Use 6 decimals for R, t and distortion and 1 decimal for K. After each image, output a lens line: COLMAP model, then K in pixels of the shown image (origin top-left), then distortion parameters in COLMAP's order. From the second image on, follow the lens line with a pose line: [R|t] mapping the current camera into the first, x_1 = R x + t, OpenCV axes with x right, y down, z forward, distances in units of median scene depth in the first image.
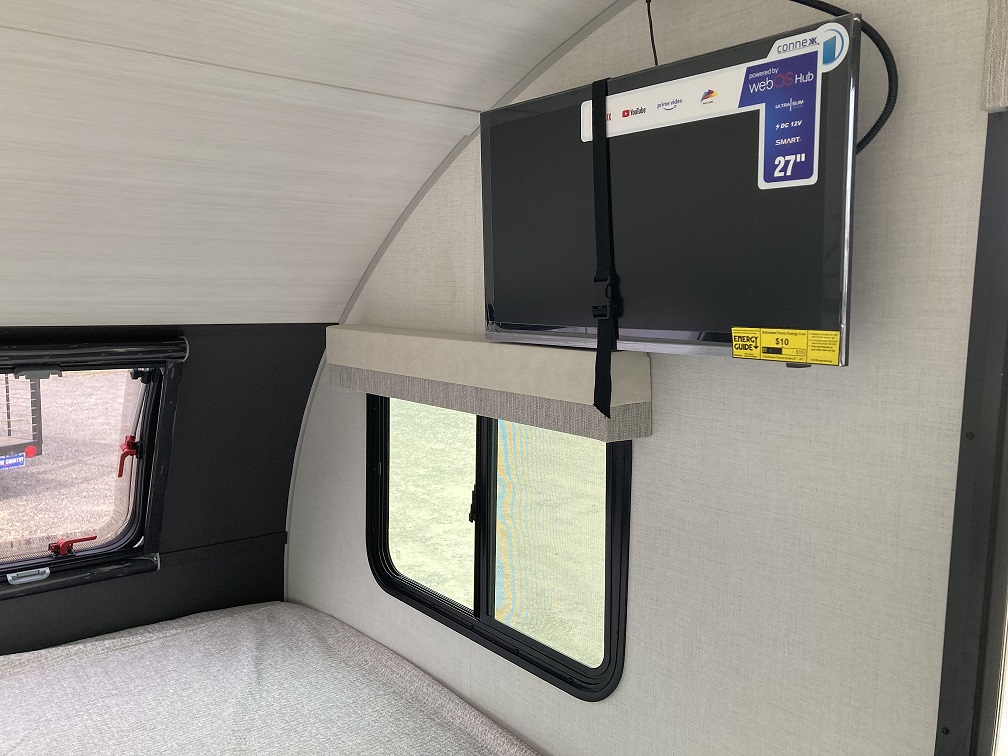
lens RADIAL K [[833.3, 0, 500.4], [0, 833.3, 401.7], [0, 0, 1]] dist [0.025413, -0.040758]
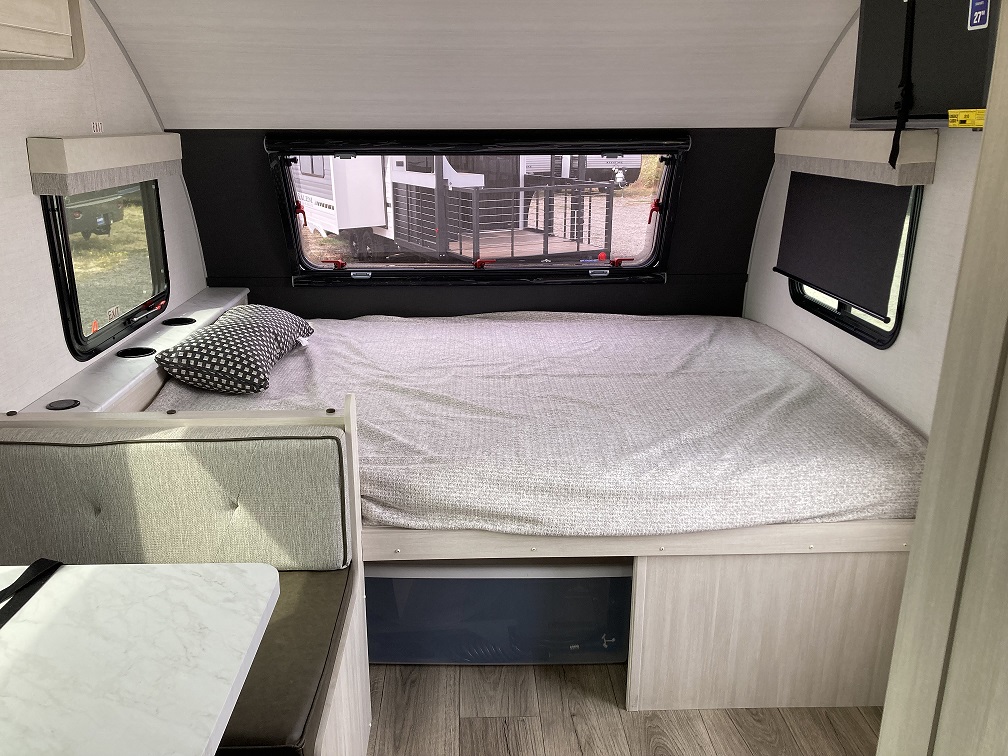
lens RADIAL K [[833.3, 0, 499.2], [0, 833.3, 387.5], [0, 0, 1]] dist [0.025413, -0.040758]
pose [[0.804283, 0.155883, -0.573436, 0.368390], [-0.054423, 0.980248, 0.190139, 0.123578], [0.591749, -0.121717, 0.796880, -0.652325]]
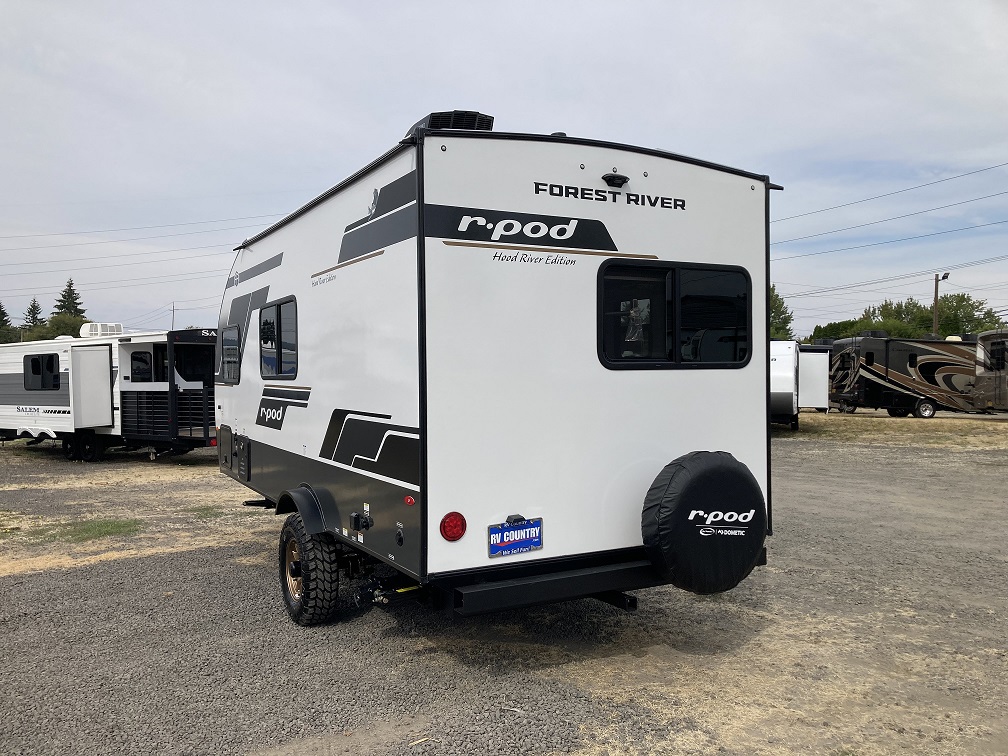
lens RADIAL K [[833.3, 0, 501.8], [0, 833.3, 378.0], [0, 0, 1]] dist [0.025413, -0.040758]
pose [[0.984865, -0.035949, -0.169556, 1.073209], [0.017080, 0.993622, -0.111460, 0.784050], [0.172482, 0.106877, 0.979197, -3.764702]]
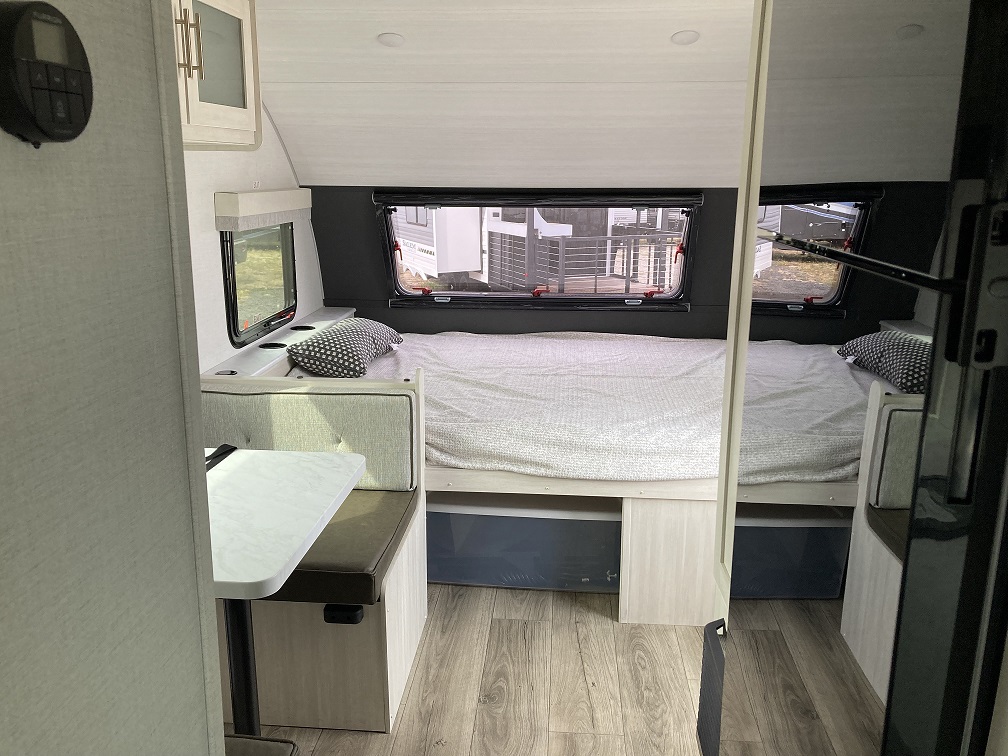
lens RADIAL K [[833.3, 0, 511.5], [0, 833.3, 374.6], [0, 0, 1]] dist [0.025413, -0.040758]
pose [[0.736701, 0.137497, -0.662093, 0.748745], [-0.072934, 0.989555, 0.124348, 0.152173], [0.672274, -0.043318, 0.739034, -0.940526]]
